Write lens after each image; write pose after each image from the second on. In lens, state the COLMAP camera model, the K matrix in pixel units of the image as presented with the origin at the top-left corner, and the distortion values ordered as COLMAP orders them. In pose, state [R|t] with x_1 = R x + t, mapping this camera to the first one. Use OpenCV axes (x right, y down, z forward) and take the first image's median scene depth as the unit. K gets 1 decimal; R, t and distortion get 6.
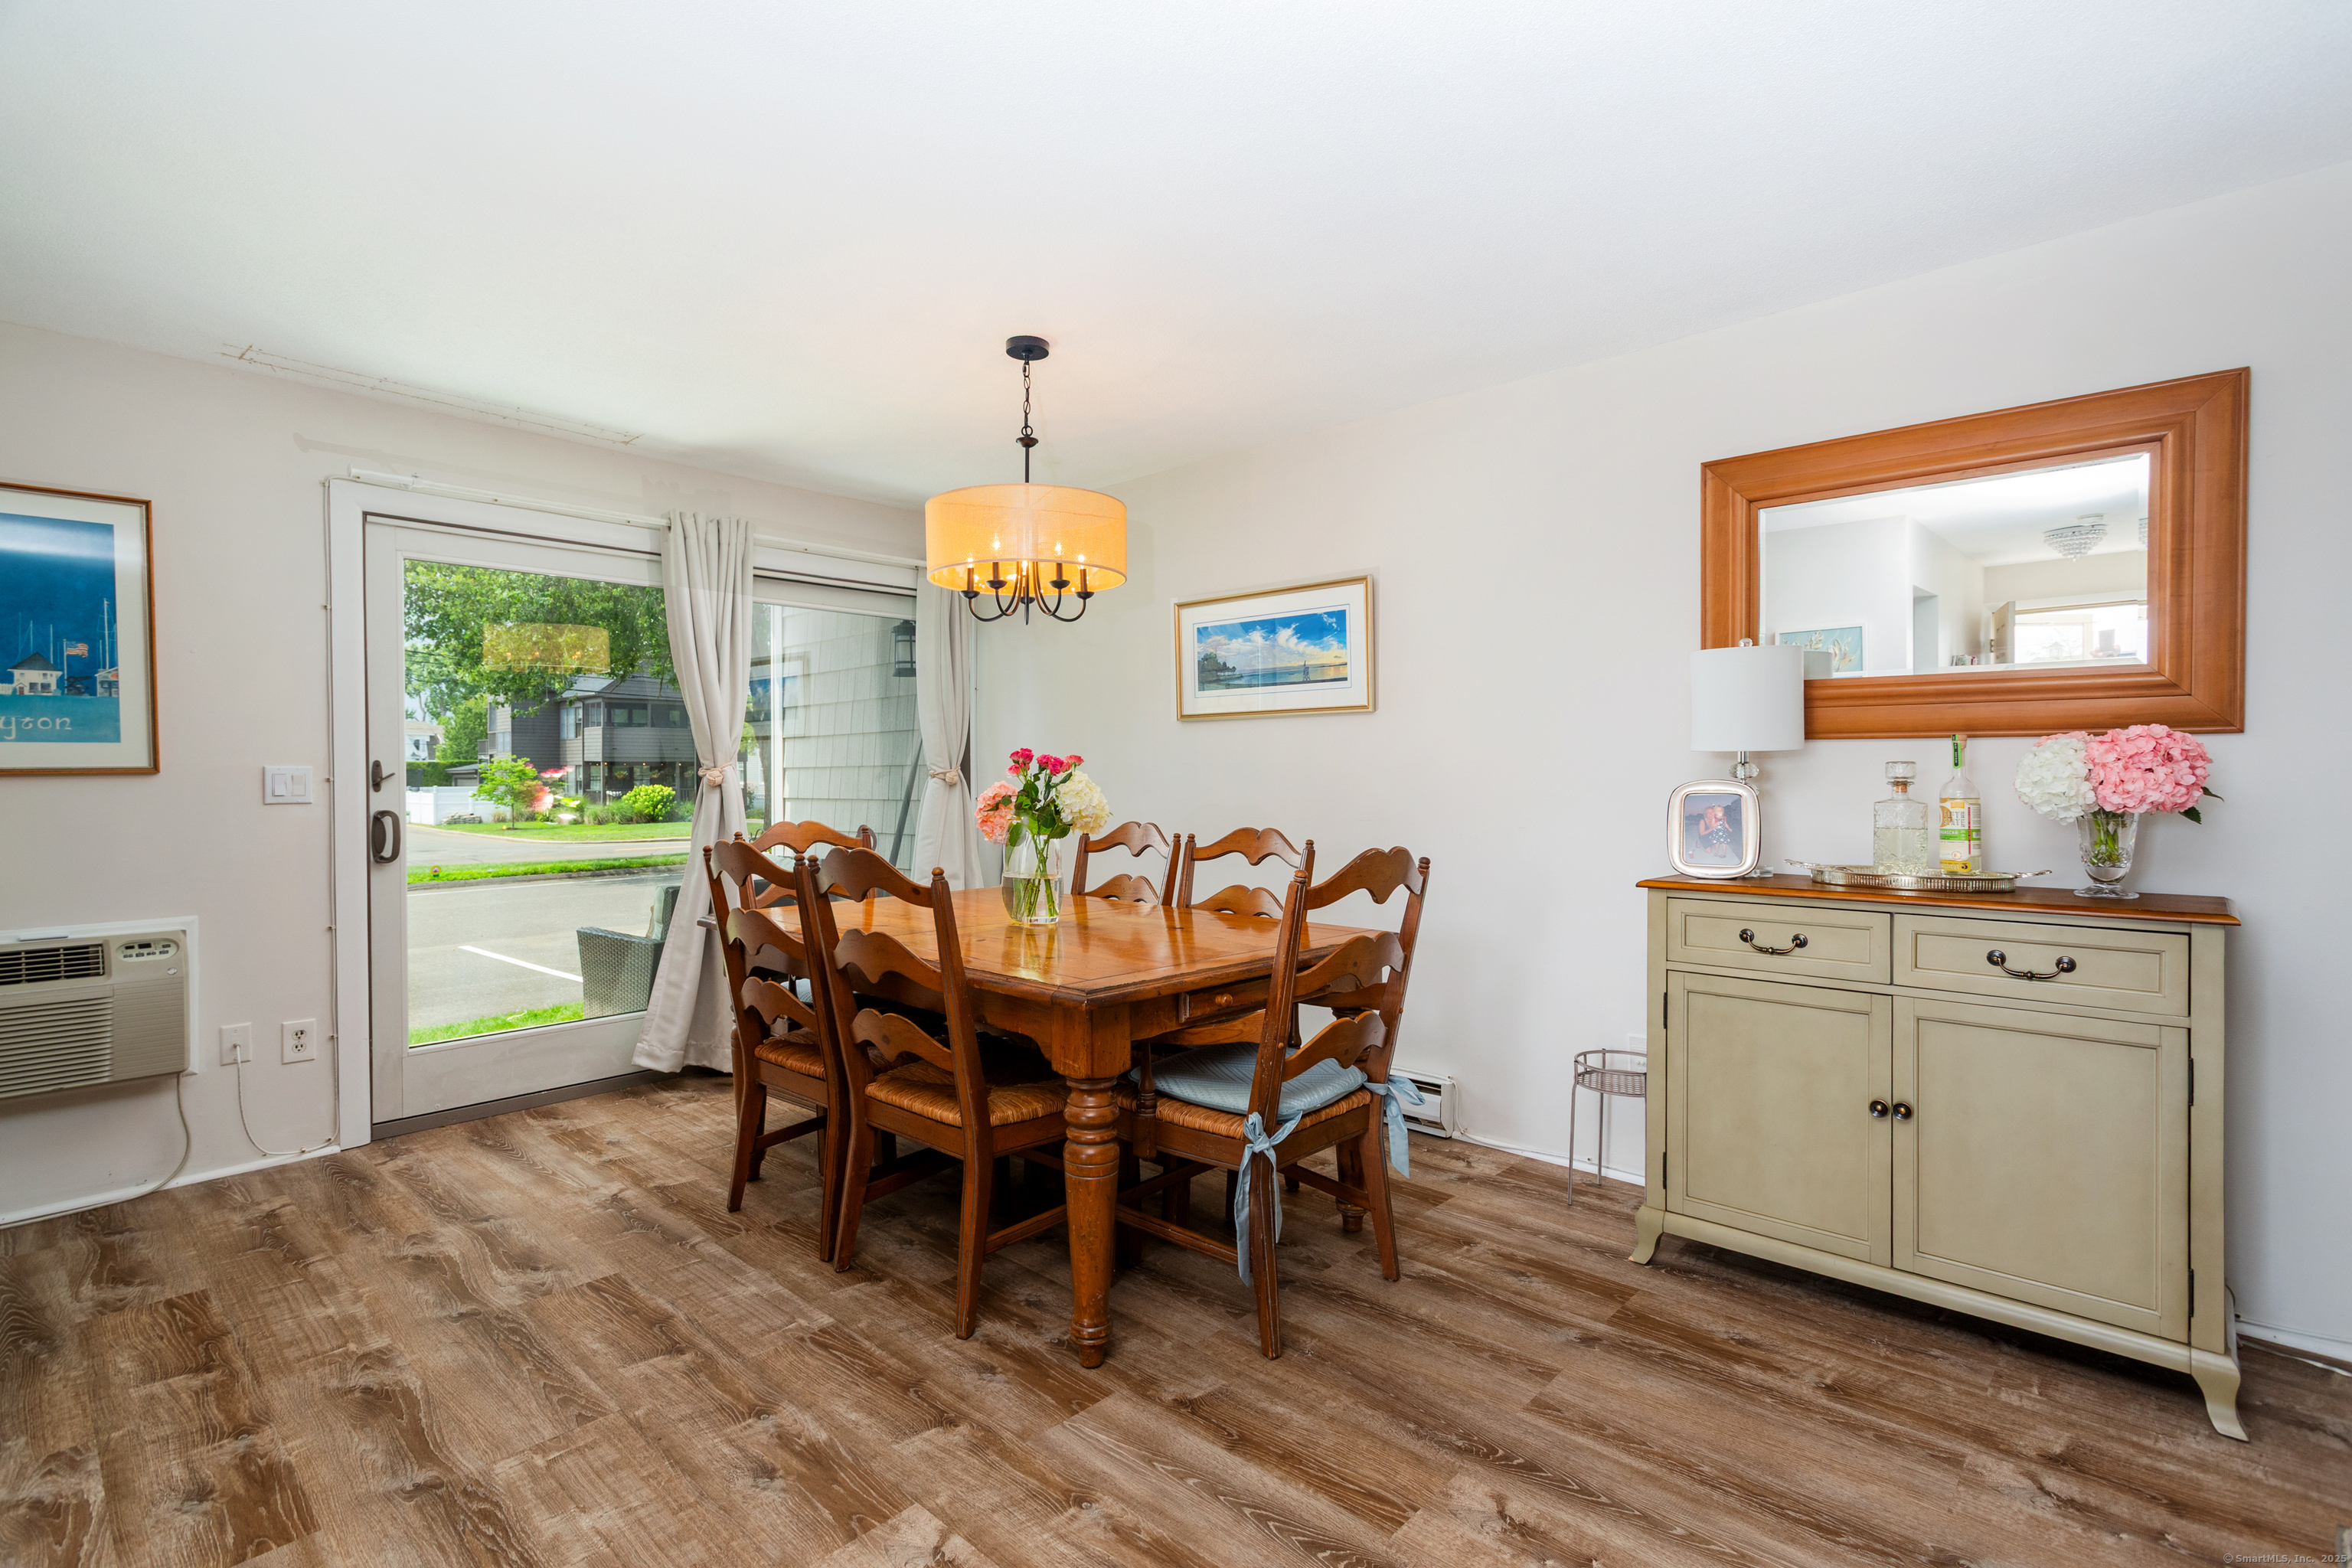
lens RADIAL K [[1103.6, 0, 1171.4], [0, 1103.6, 780.4], [0, 0, 1]] dist [-0.013923, 0.008594]
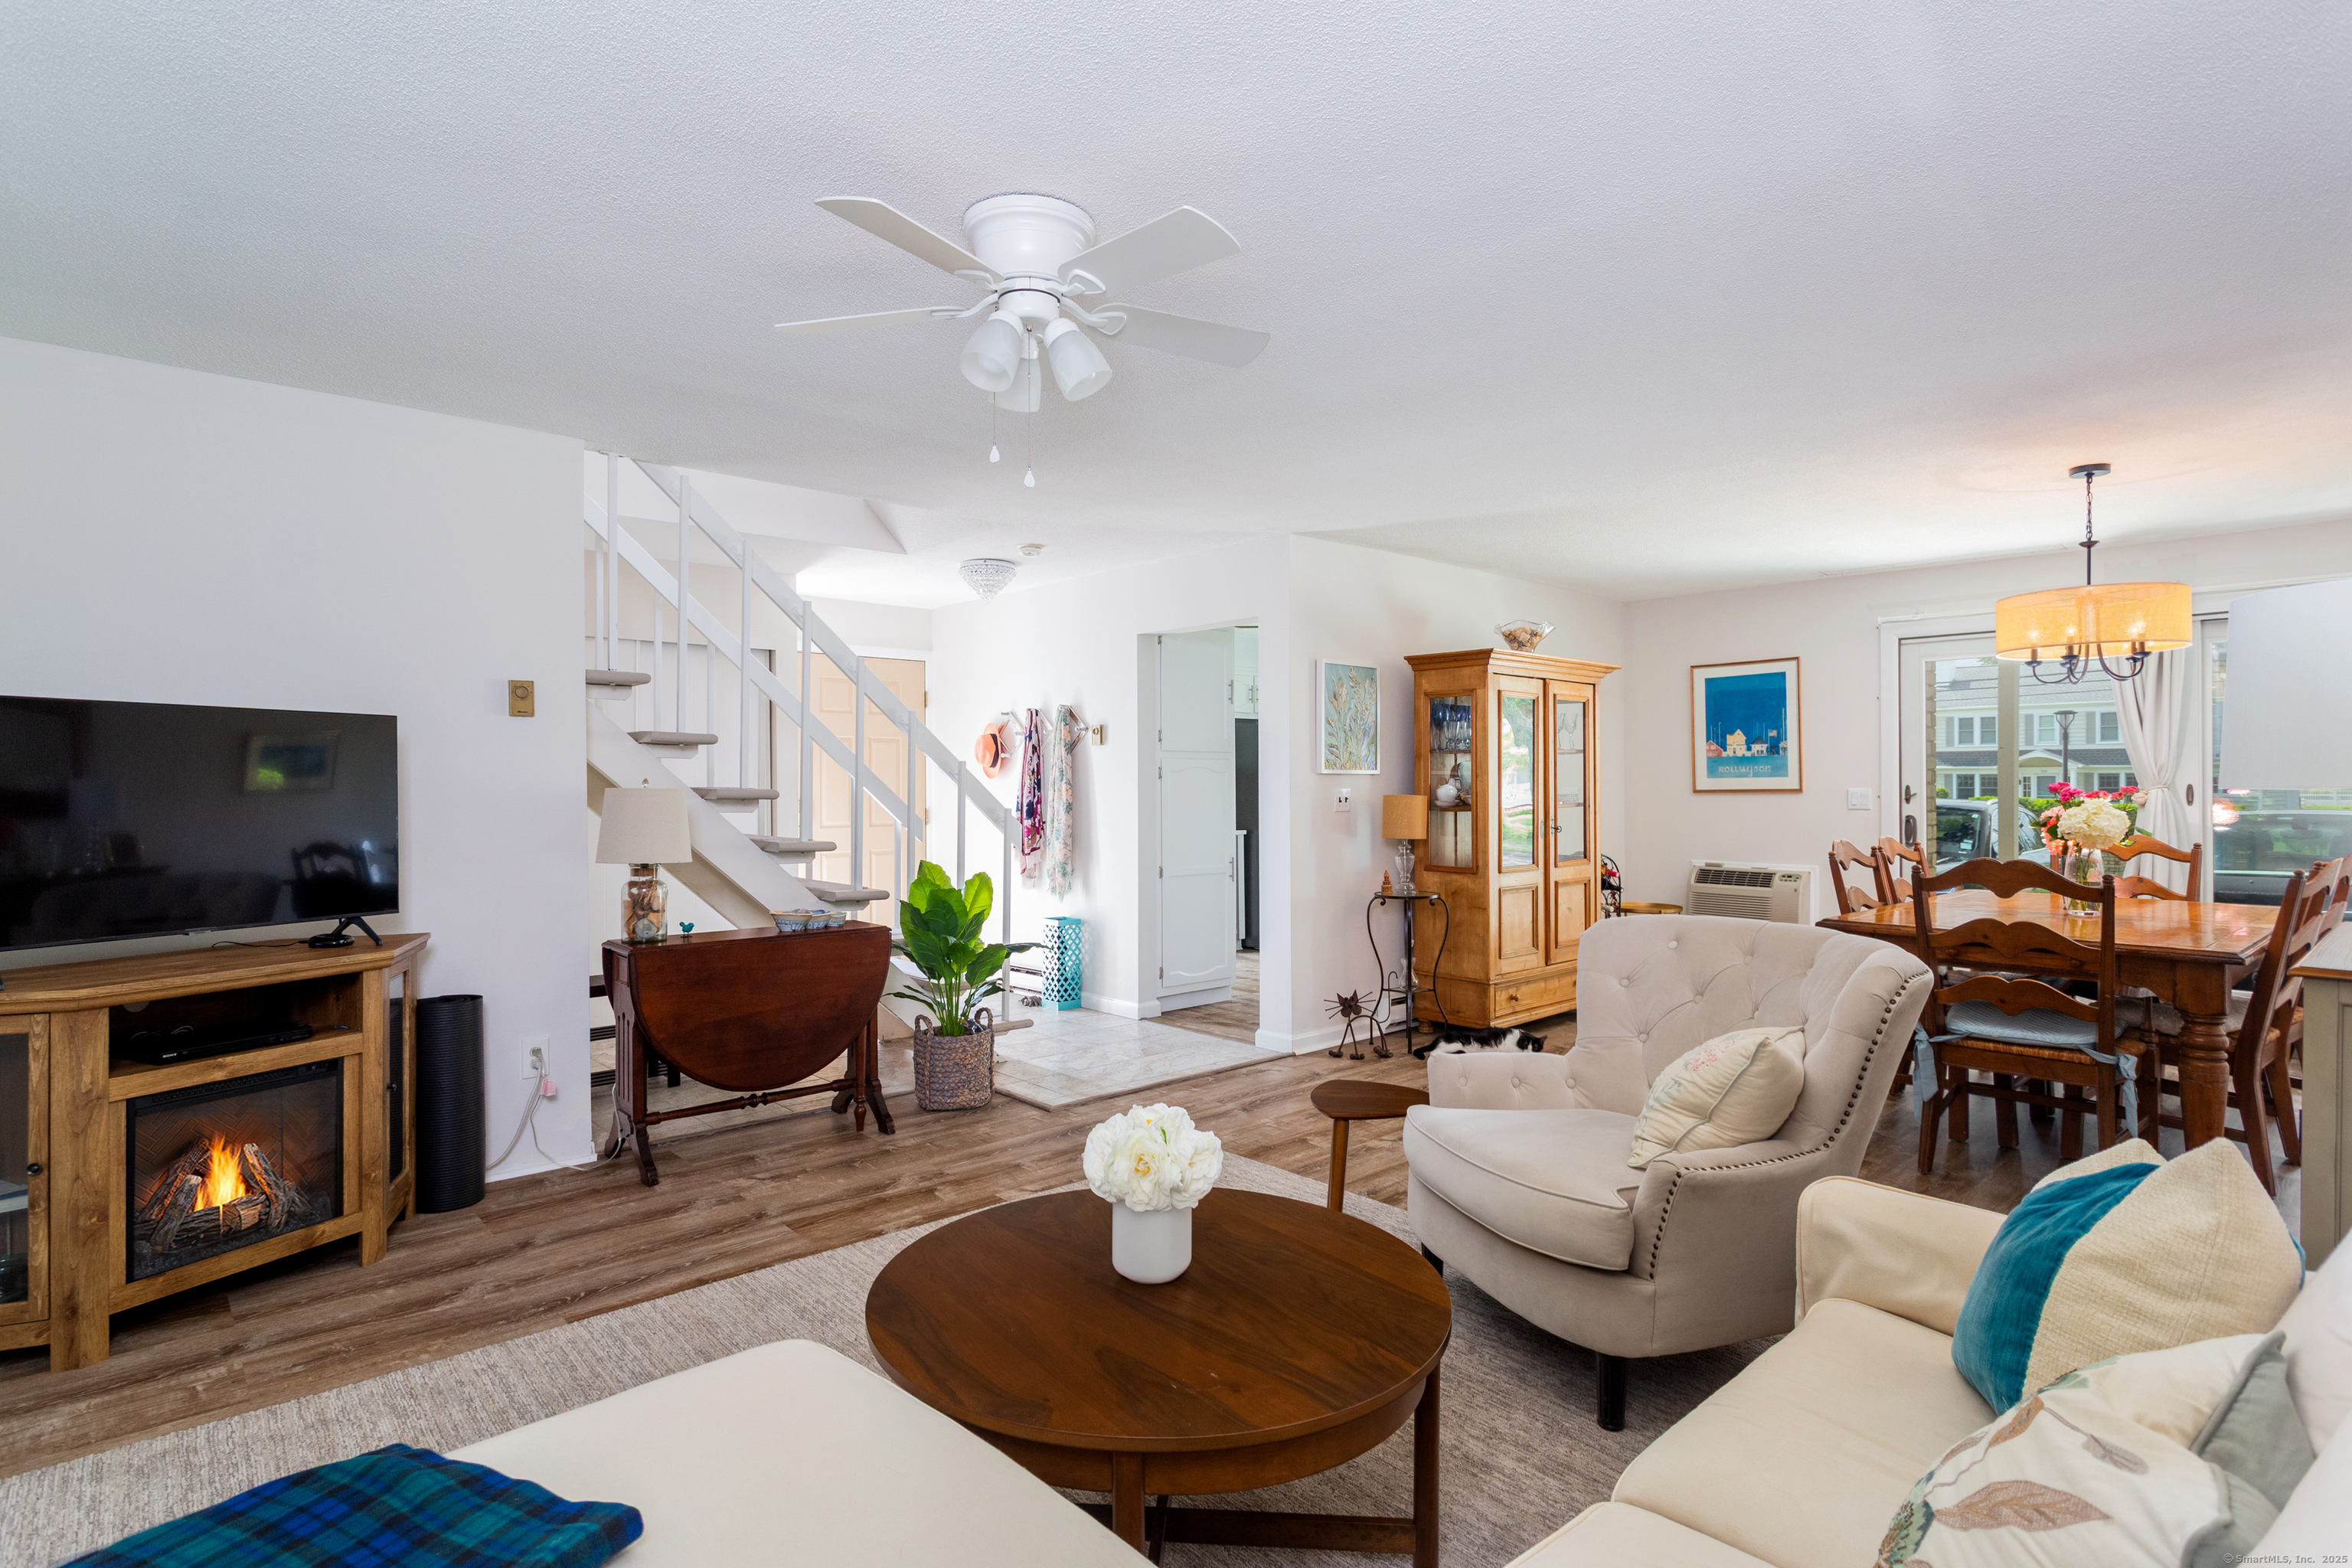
lens RADIAL K [[1217.2, 0, 1176.0], [0, 1217.2, 784.0], [0, 0, 1]] dist [0.000030, -0.000004]
pose [[-0.081512, 0.001125, -0.996672, 1.395647], [-0.008418, 0.999963, 0.001817, -0.016175], [0.996637, 0.008538, -0.081499, 0.048183]]
